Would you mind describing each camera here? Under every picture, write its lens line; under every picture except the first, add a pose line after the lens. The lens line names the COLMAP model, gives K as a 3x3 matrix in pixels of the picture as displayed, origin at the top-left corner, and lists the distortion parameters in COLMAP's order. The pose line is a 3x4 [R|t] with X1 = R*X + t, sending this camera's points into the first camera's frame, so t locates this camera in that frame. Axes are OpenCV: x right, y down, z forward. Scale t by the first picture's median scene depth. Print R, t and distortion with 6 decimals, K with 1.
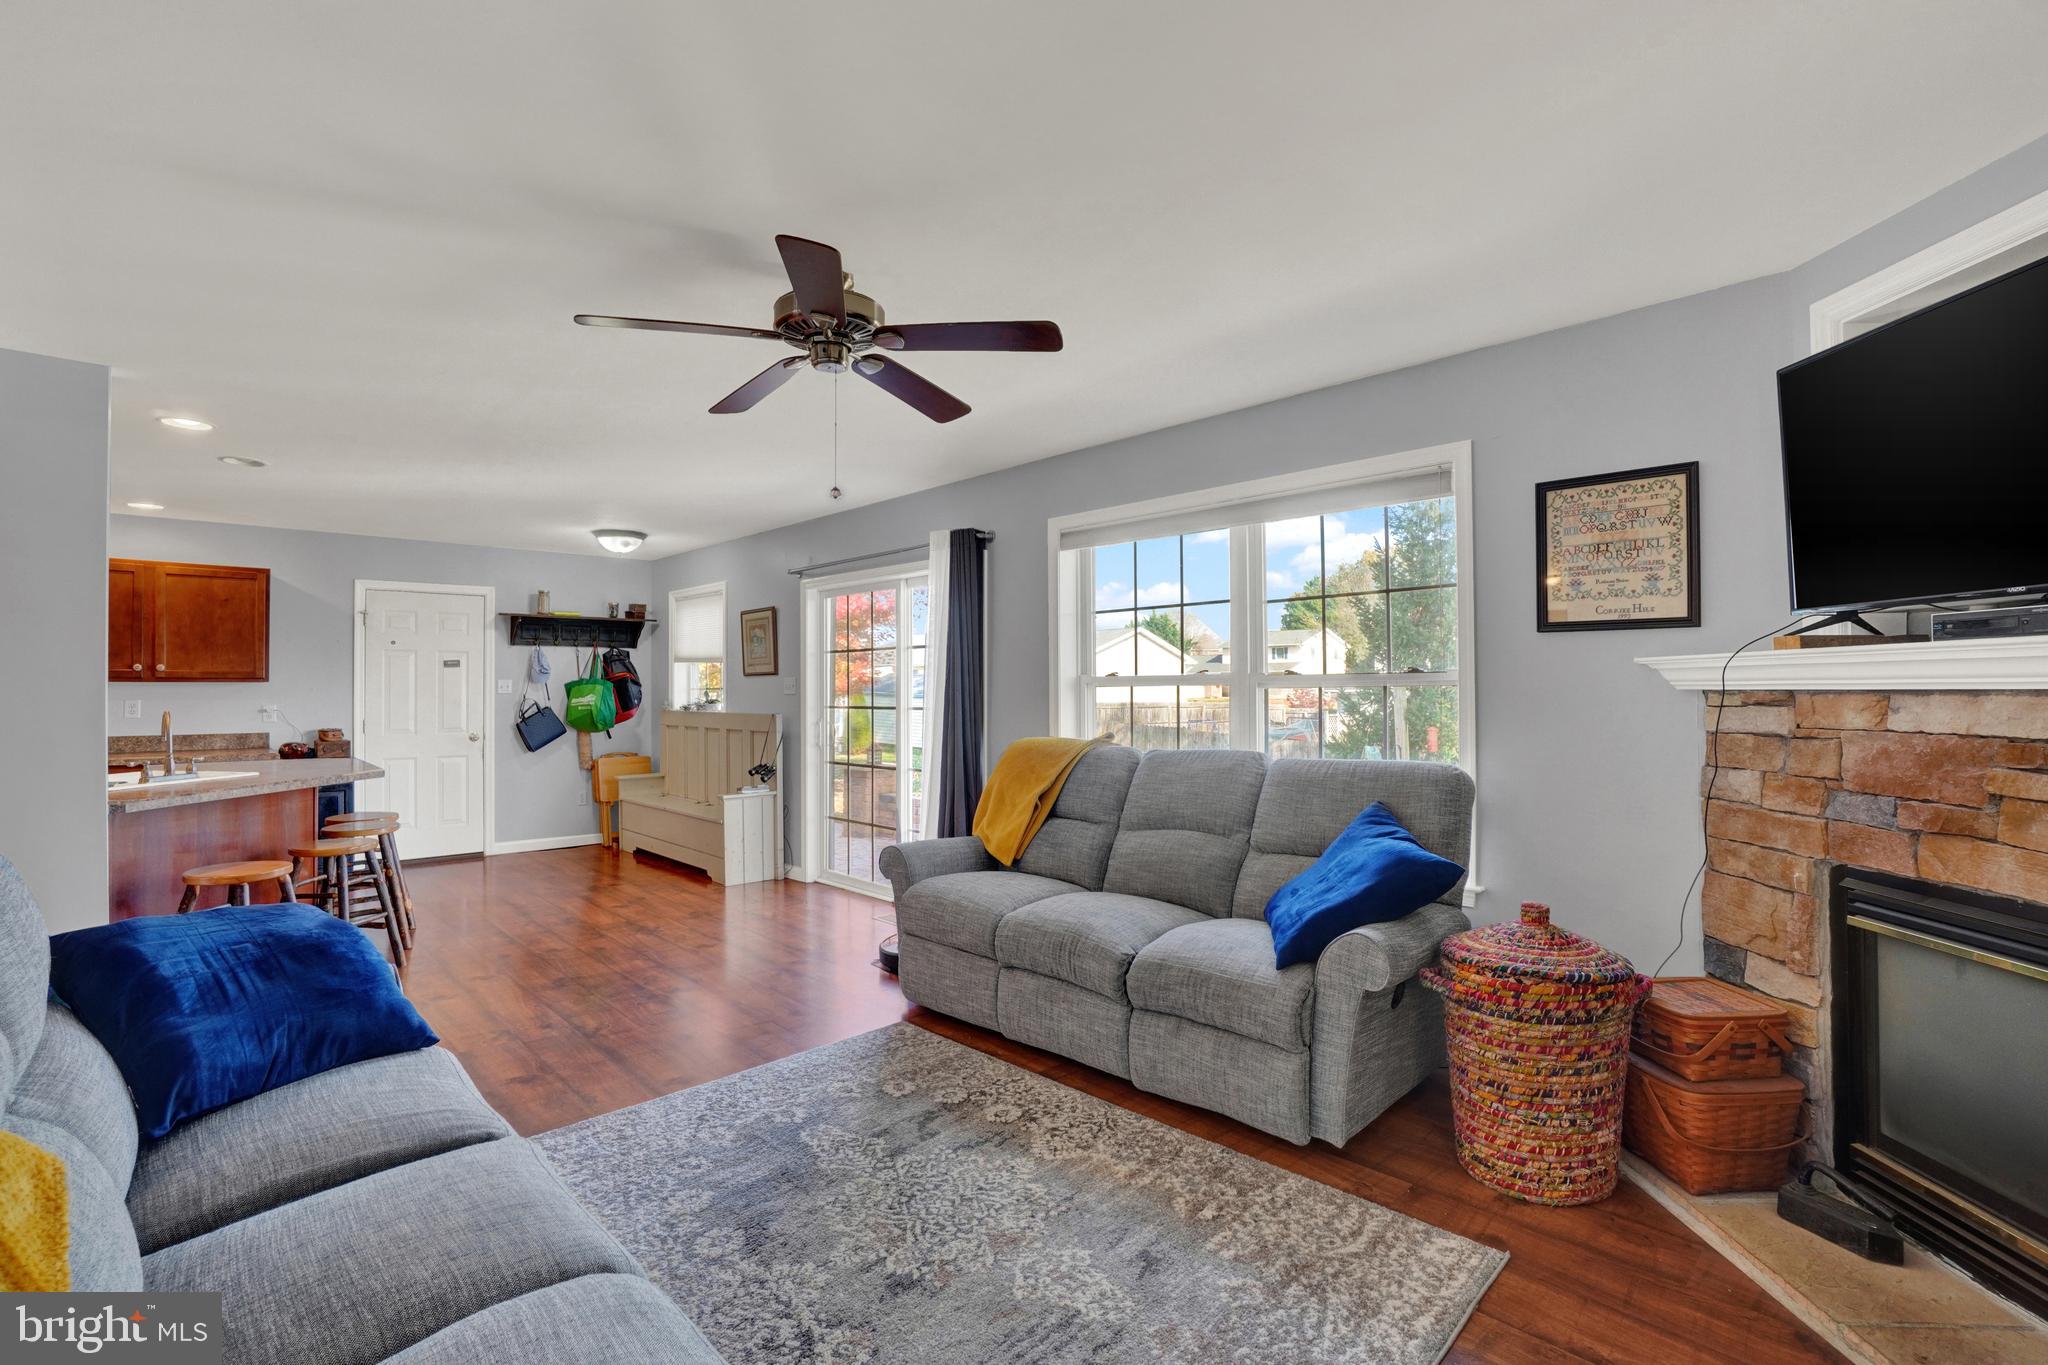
lens RADIAL K [[961.3, 0, 1024.7], [0, 961.3, 668.8], [0, 0, 1]] dist [-0.026780, 0.005002]
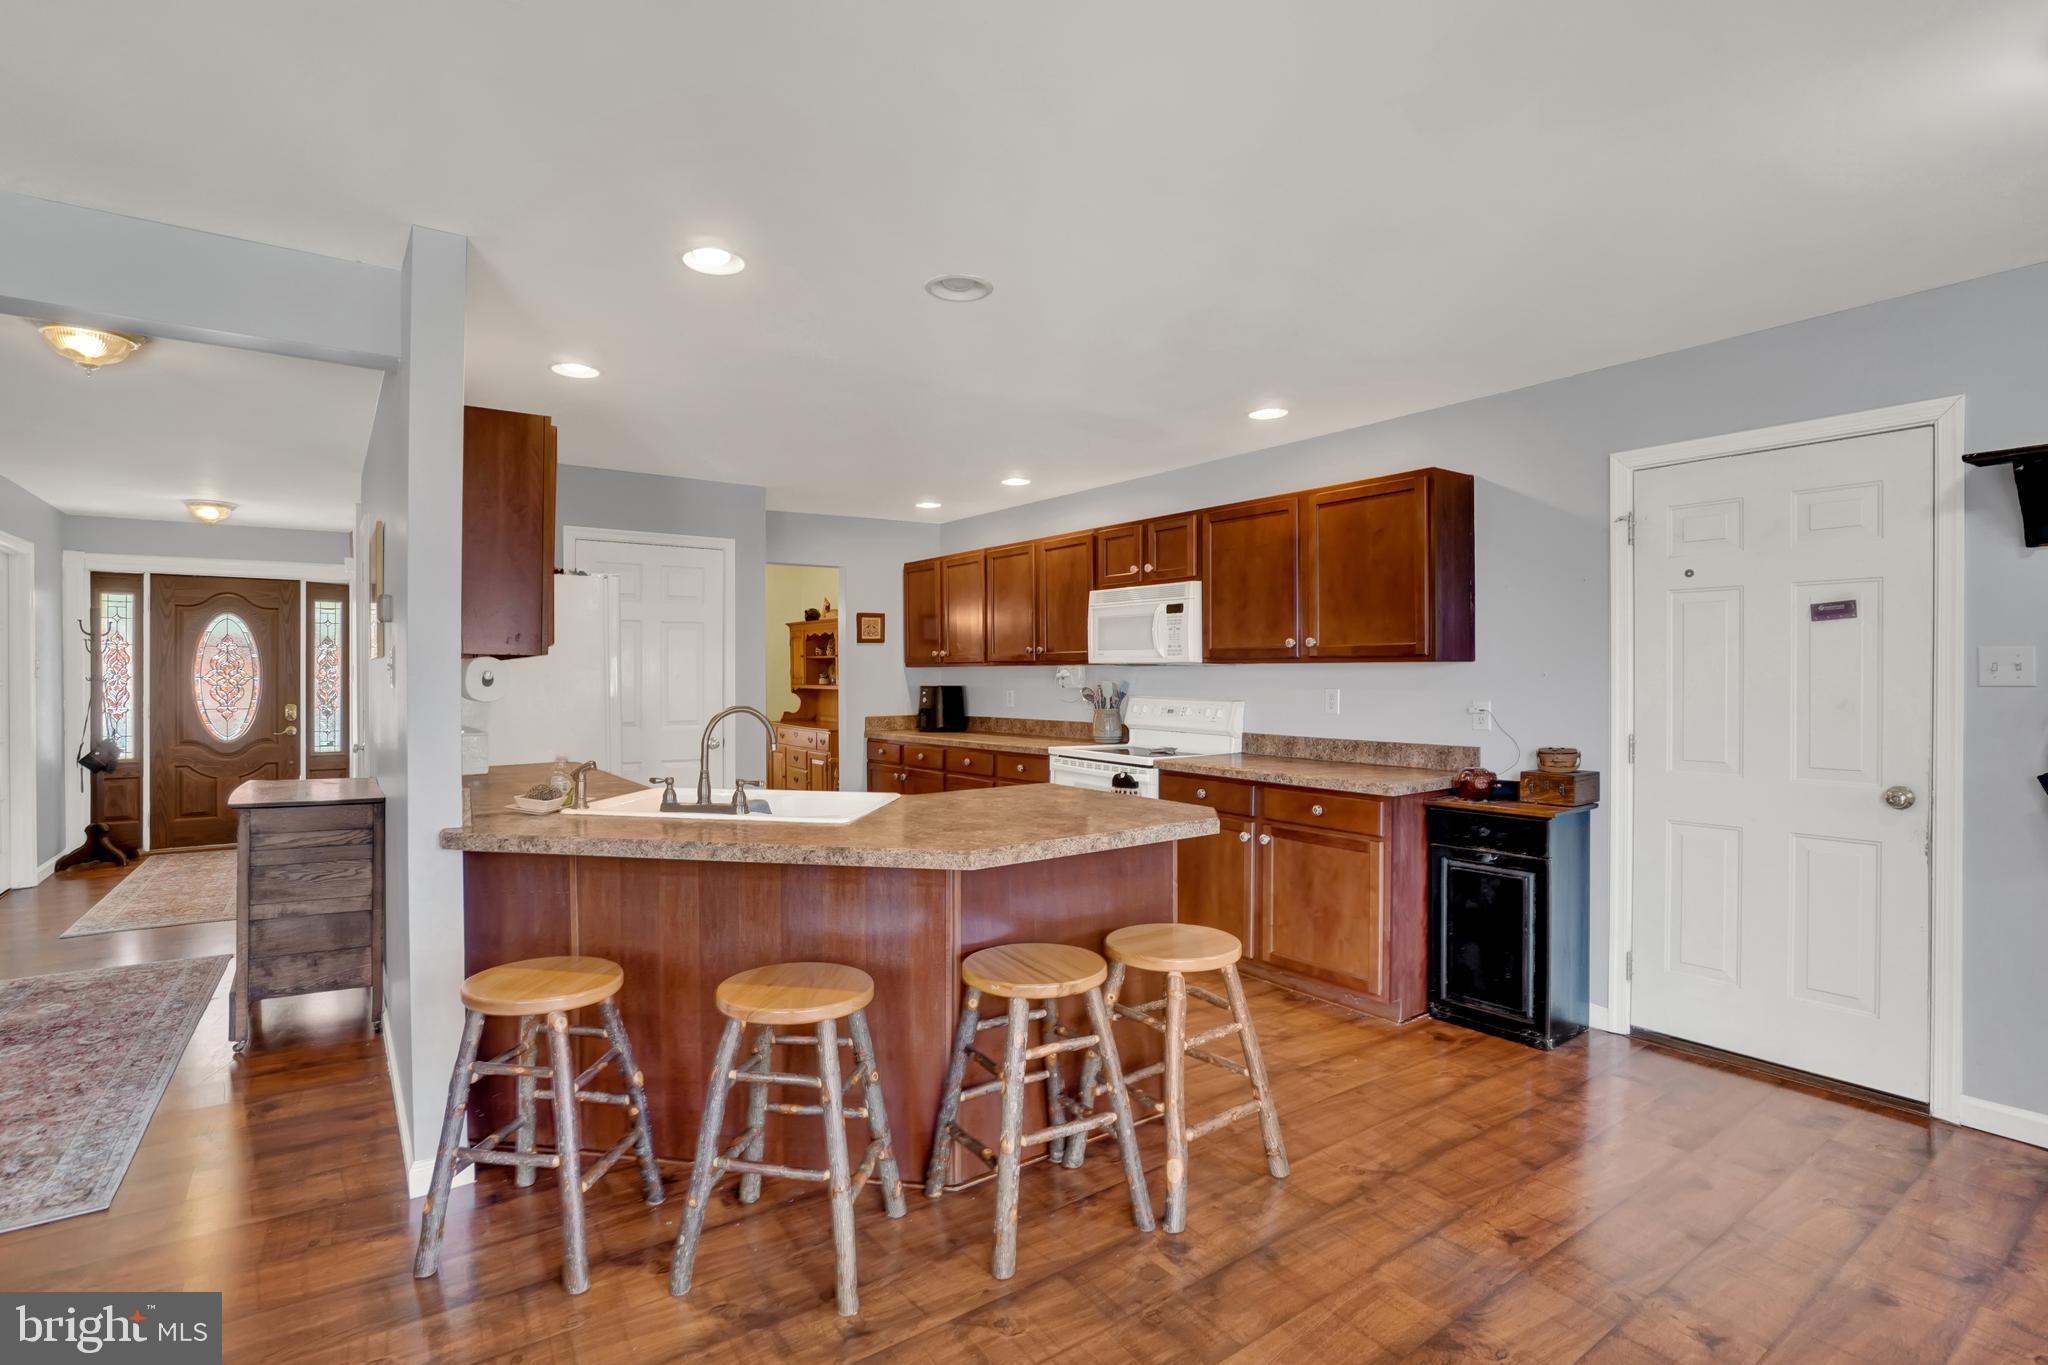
lens RADIAL K [[961.3, 0, 1028.6], [0, 961.3, 689.2], [0, 0, 1]] dist [-0.026780, 0.005002]
pose [[-0.158553, 0.017915, -0.987188, -0.161074], [0.019407, 0.999699, 0.015025, 0.016521], [0.987160, -0.016776, -0.158853, 0.781869]]
